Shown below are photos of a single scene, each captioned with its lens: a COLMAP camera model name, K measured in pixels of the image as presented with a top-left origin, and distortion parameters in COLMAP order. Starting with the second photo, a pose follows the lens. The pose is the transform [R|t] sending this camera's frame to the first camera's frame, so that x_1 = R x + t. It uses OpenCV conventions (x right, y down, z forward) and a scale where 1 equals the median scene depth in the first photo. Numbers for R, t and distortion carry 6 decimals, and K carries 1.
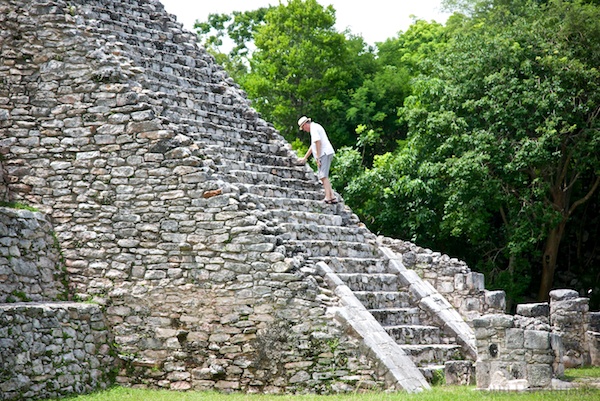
lens RADIAL K [[2060.0, 0, 300.0], [0, 2060.0, 200.5], [0, 0, 1]] dist [0.778056, 0.649974]
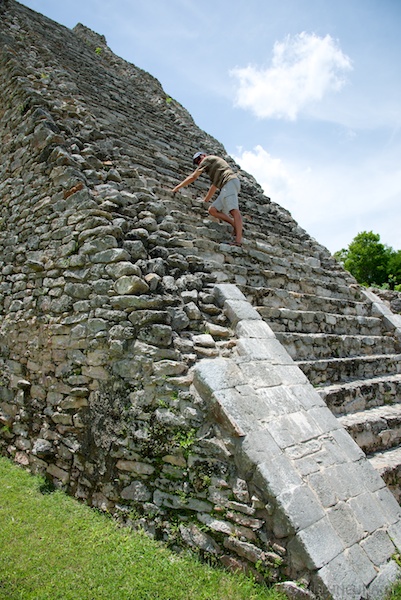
lens RADIAL K [[410.6, 0, 200.5], [0, 410.6, 300.0], [0, 0, 1]] dist [-0.086555, 0.000205]
pose [[0.904788, -0.022493, -0.425268, 0.057691], [0.000197, 0.998626, -0.052399, 0.042145], [0.425863, 0.047326, 0.903549, 0.903904]]
